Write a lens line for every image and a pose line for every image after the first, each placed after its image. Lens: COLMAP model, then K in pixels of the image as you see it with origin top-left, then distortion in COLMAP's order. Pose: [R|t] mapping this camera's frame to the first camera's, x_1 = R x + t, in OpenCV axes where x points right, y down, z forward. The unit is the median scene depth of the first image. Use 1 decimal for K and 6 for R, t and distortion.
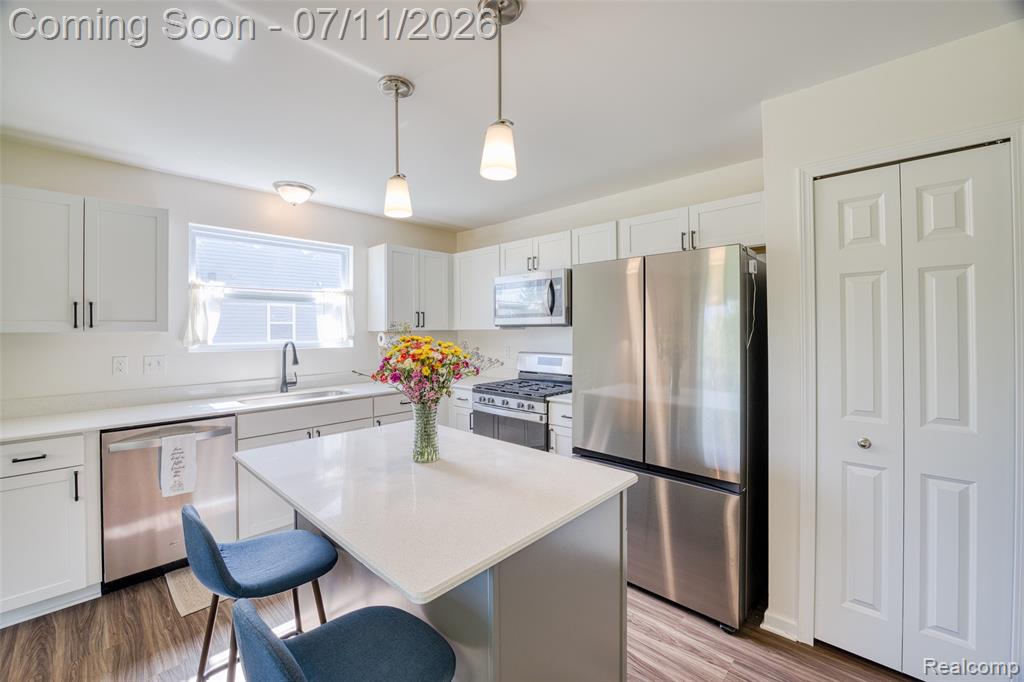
lens RADIAL K [[414.2, 0, 521.6], [0, 414.2, 329.5], [0, 0, 1]] dist [-0.010892, 0.000020]
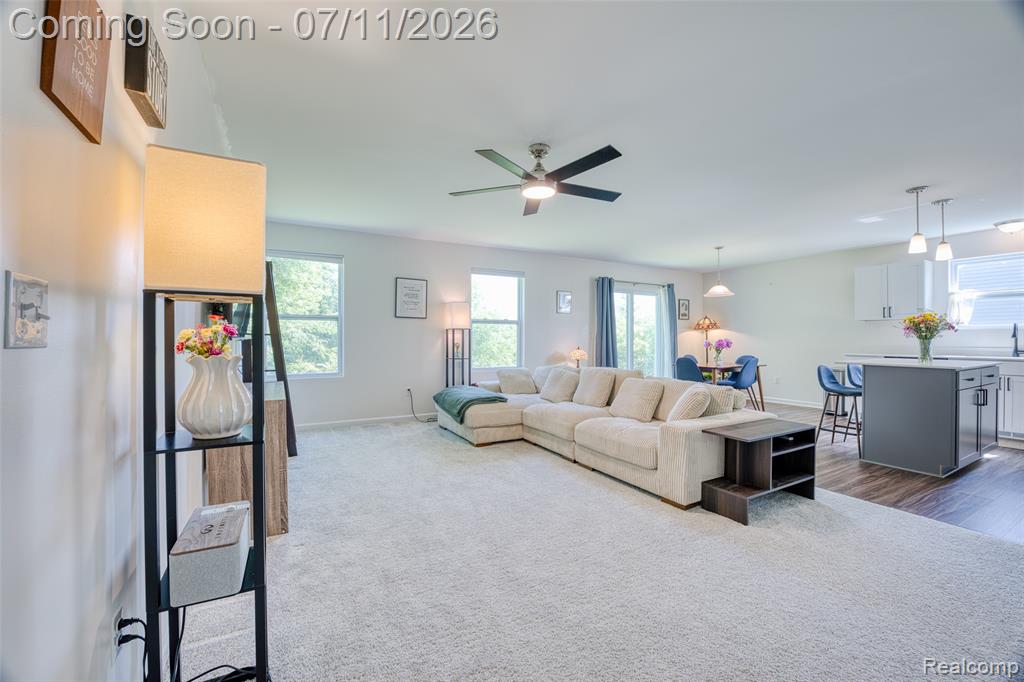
lens RADIAL K [[405.6, 0, 508.4], [0, 405.6, 337.9], [0, 0, 1]] dist [-0.015051, 0.000149]
pose [[-0.304381, 0.006680, -0.952527, 1.387131], [0.001014, 0.999977, 0.006688, 0.071041], [0.952550, 0.001070, -0.304381, -0.325502]]
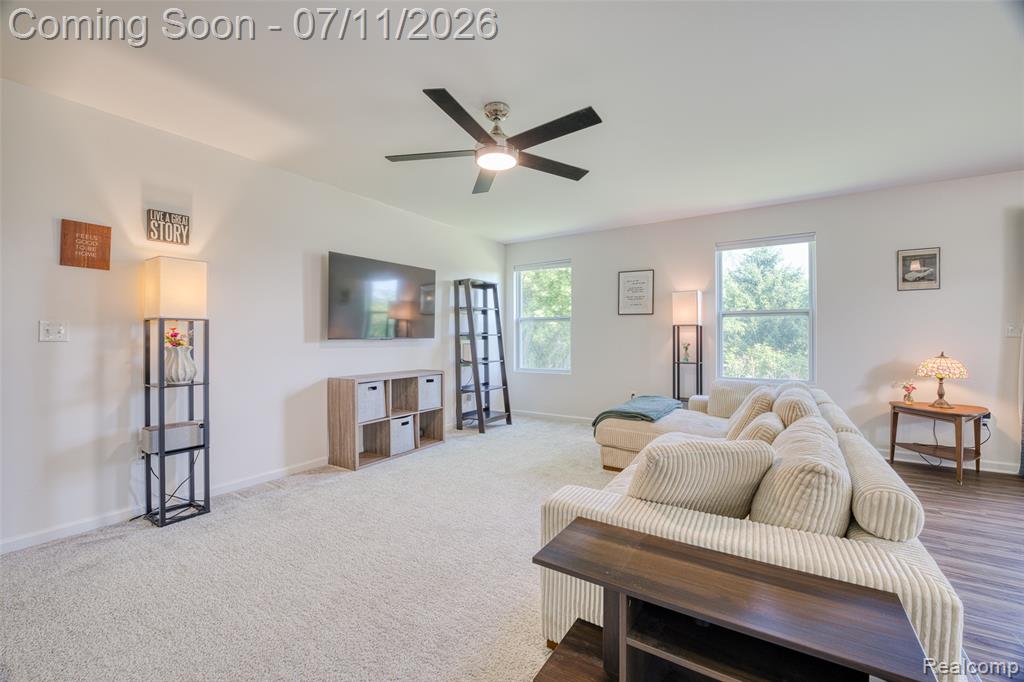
lens RADIAL K [[416.8, 0, 517.9], [0, 416.8, 332.2], [0, 0, 1]] dist [-0.018583, 0.000562]
pose [[-0.982242, 0.007787, -0.187457, 0.620086], [0.009958, 0.999894, -0.010643, 0.076976], [0.187354, -0.012321, -0.982215, 0.218121]]
